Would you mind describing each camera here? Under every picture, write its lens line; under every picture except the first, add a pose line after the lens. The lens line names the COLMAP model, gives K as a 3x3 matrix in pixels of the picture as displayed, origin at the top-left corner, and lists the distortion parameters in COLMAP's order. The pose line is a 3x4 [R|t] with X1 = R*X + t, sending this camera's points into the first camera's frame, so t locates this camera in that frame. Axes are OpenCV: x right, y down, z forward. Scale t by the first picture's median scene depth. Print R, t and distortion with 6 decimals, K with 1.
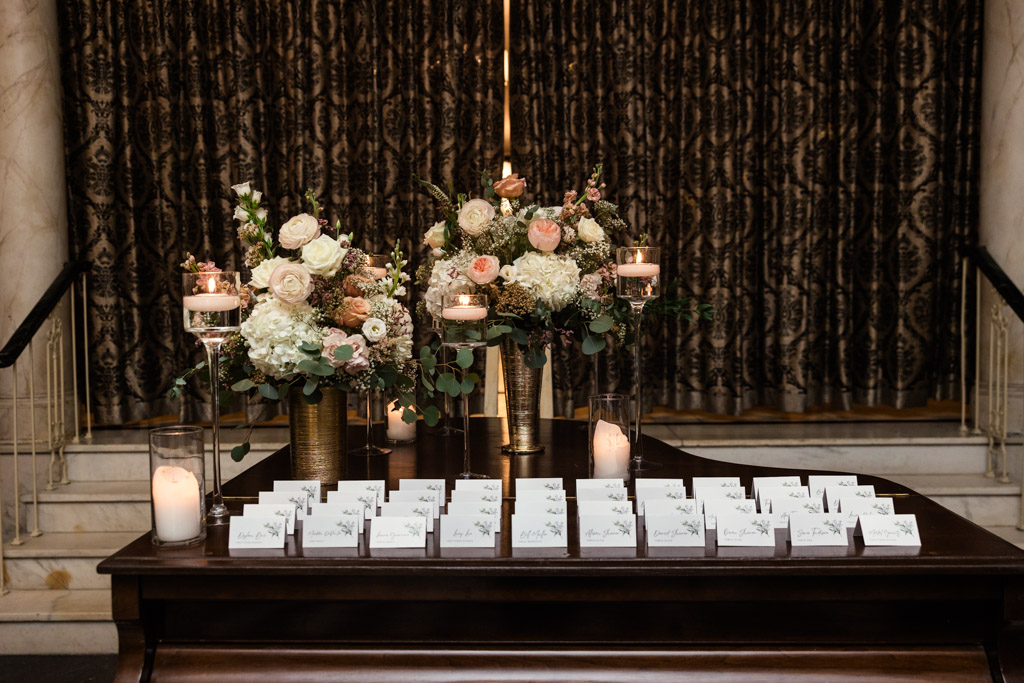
lens RADIAL K [[916.6, 0, 511.5], [0, 916.6, 336.7], [0, 0, 1]] dist [0.018117, 0.003842]
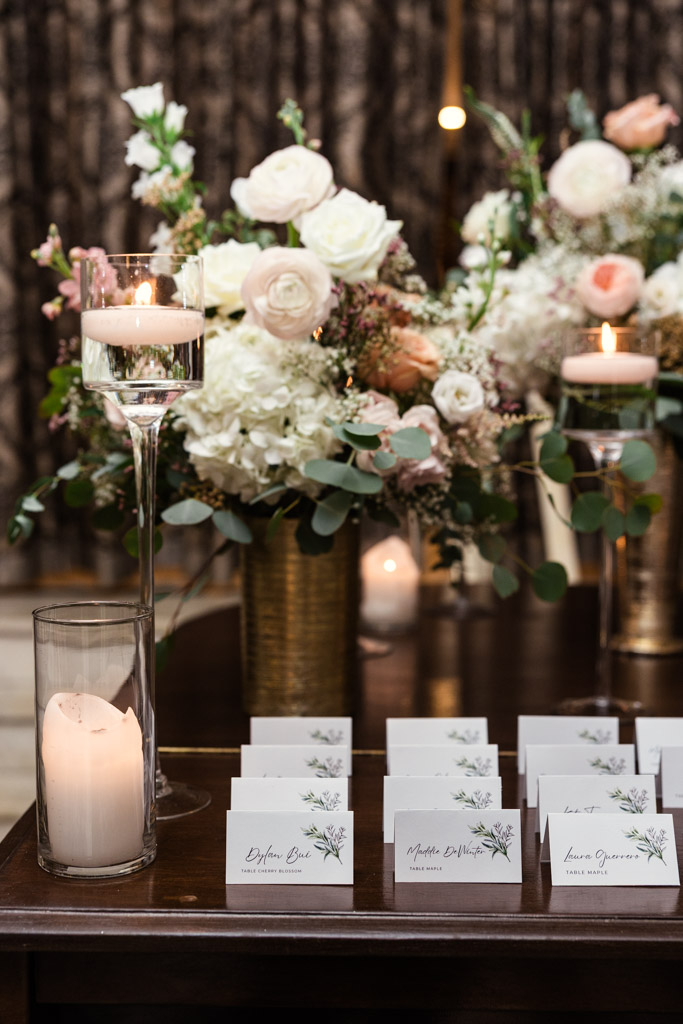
lens RADIAL K [[1429.2, 0, 342.1], [0, 1429.2, 516.4], [0, 0, 1]] dist [0.037651, 0.000000]
pose [[0.999834, 0.008439, 0.016169, -0.218752], [-0.009117, 0.999064, 0.042295, 0.022877], [-0.015797, -0.042436, 0.998974, 0.272137]]
